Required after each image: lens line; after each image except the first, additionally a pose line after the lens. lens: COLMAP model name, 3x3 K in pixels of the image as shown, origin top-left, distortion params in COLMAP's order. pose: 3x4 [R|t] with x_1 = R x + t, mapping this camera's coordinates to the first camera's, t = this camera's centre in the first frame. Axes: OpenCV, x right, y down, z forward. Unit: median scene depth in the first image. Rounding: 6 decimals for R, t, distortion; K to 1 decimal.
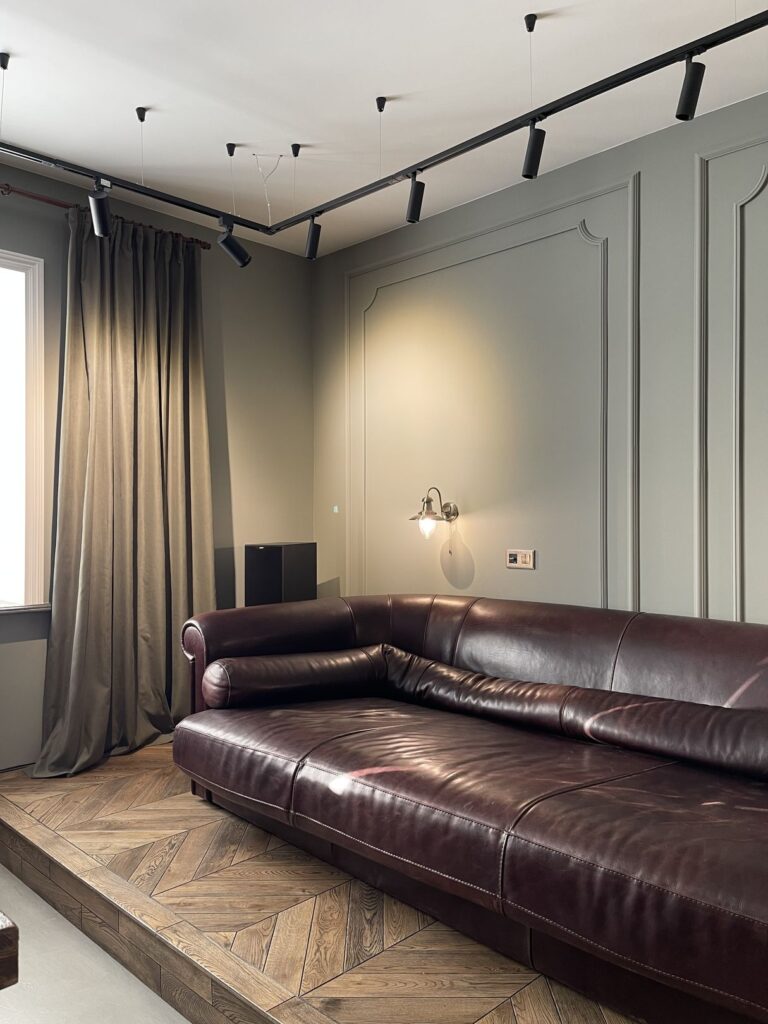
lens RADIAL K [[764.7, 0, 382.0], [0, 764.7, 515.2], [0, 0, 1]] dist [0.062392, -0.077616]
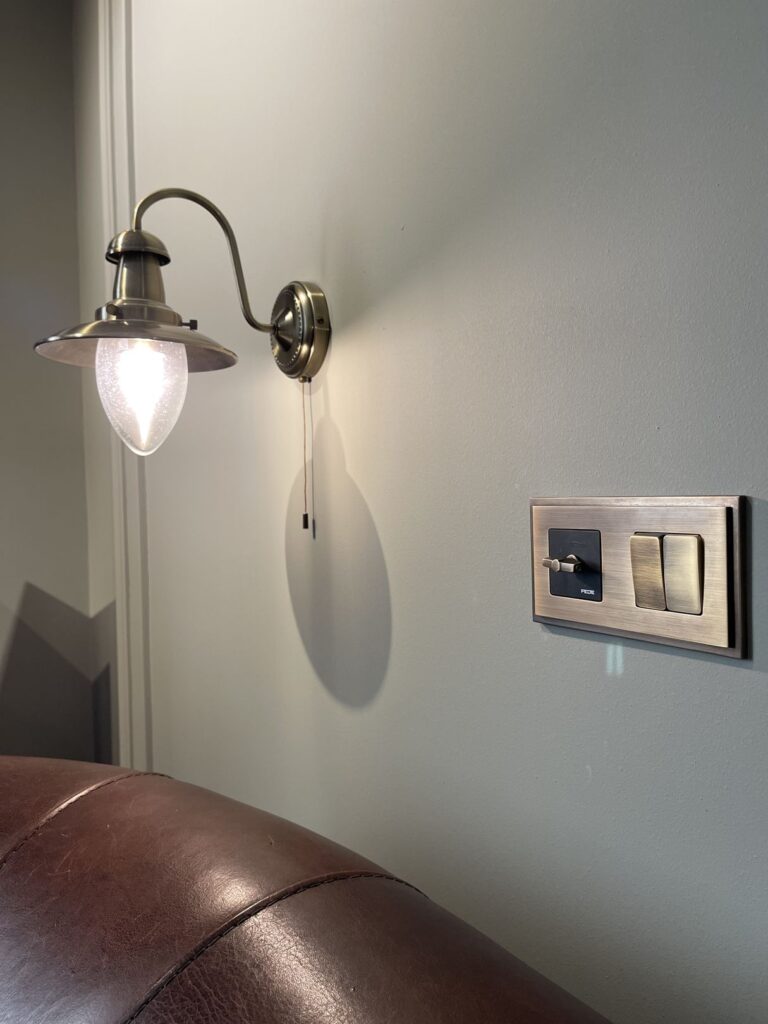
lens RADIAL K [[764.7, 0, 386.3], [0, 764.7, 511.1], [0, 0, 1]] dist [0.062392, -0.077616]
pose [[0.969780, -0.008812, -0.243822, 0.171705], [0.014577, 0.999655, 0.021851, 0.043483], [0.243546, -0.024744, 0.969574, 0.856426]]
